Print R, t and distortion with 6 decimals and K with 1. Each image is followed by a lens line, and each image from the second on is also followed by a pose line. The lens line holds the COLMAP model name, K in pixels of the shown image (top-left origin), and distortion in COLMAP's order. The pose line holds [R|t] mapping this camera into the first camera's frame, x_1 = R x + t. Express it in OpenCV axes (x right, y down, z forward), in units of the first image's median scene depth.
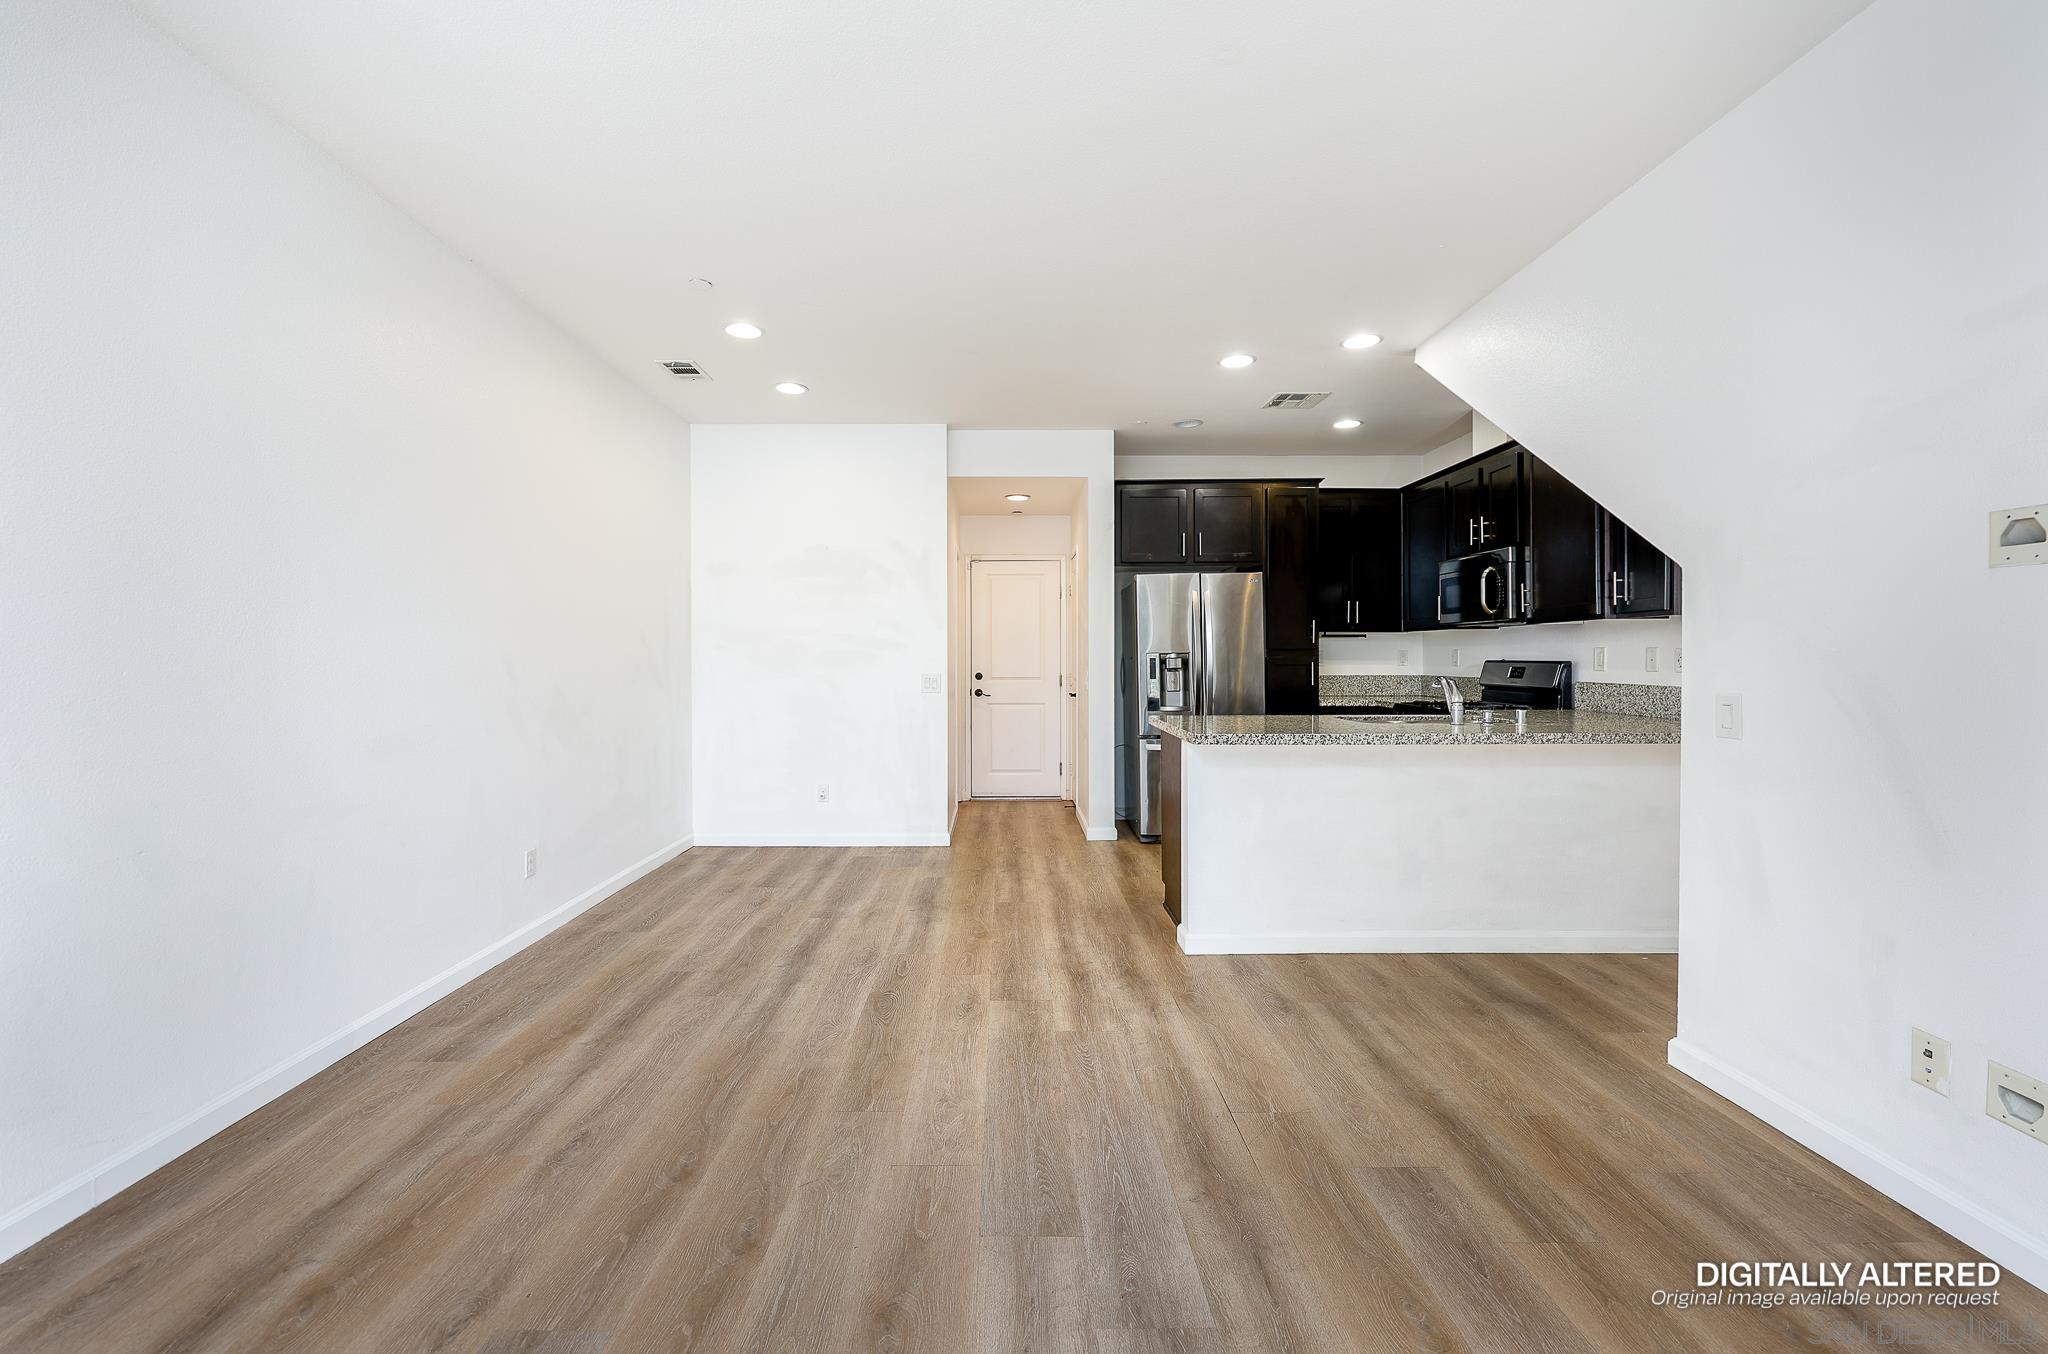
lens RADIAL K [[841.8, 0, 1020.5], [0, 841.8, 658.8], [0, 0, 1]] dist [-0.001308, -0.000175]
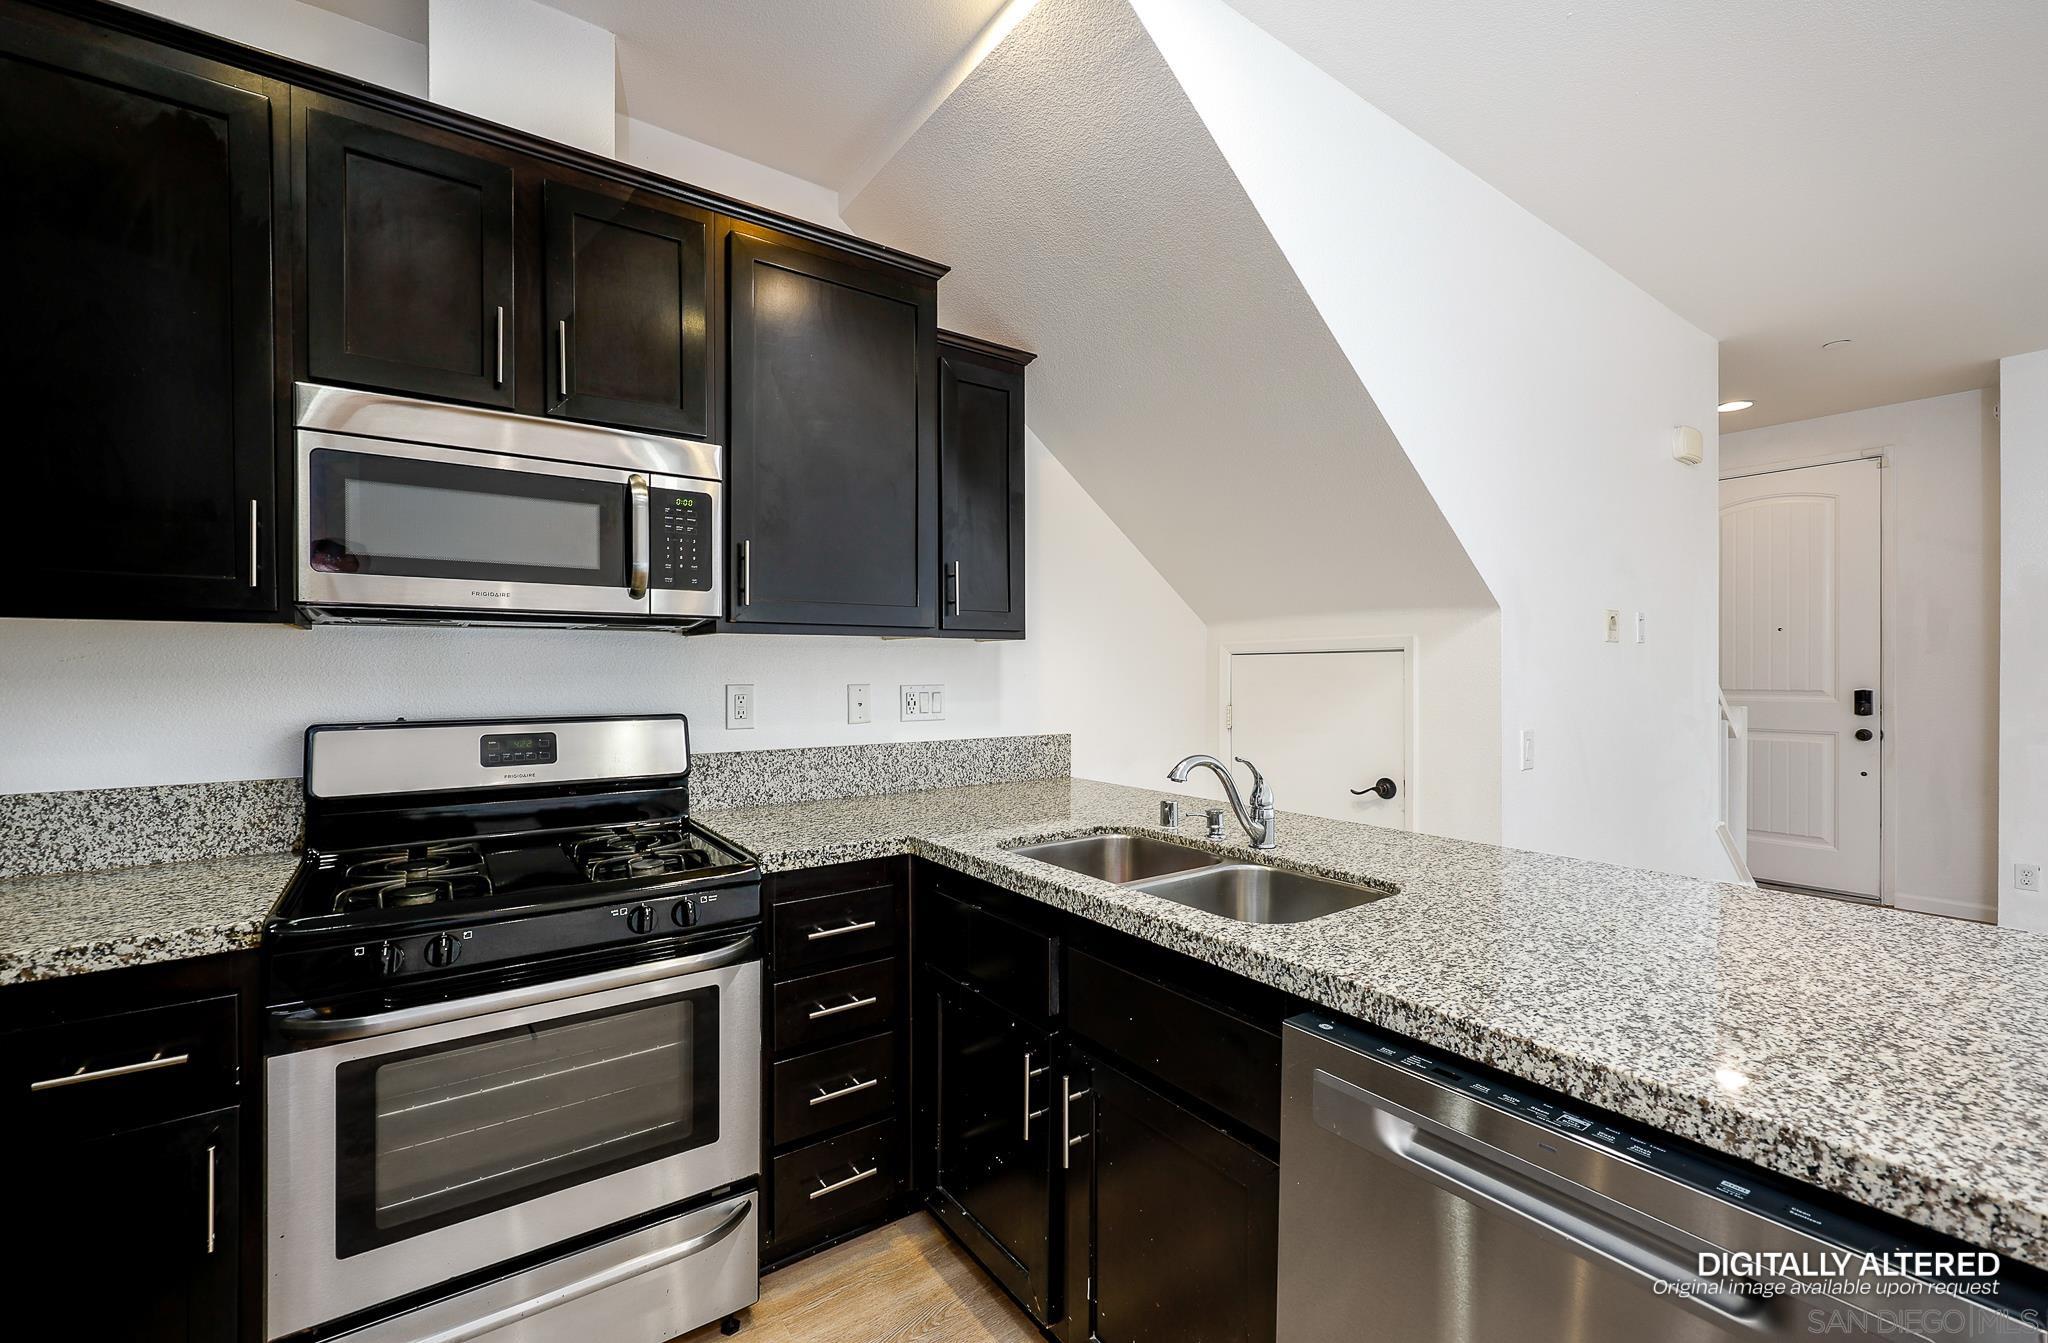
lens RADIAL K [[841.8, 0, 1005.4], [0, 841.8, 672.6], [0, 0, 1]] dist [-0.001308, -0.000175]
pose [[-0.565528, -0.002448, 0.824725, 0.210479], [0.003135, 0.999982, 0.005118, -0.028763], [-0.824723, 0.005479, -0.565510, 1.488230]]
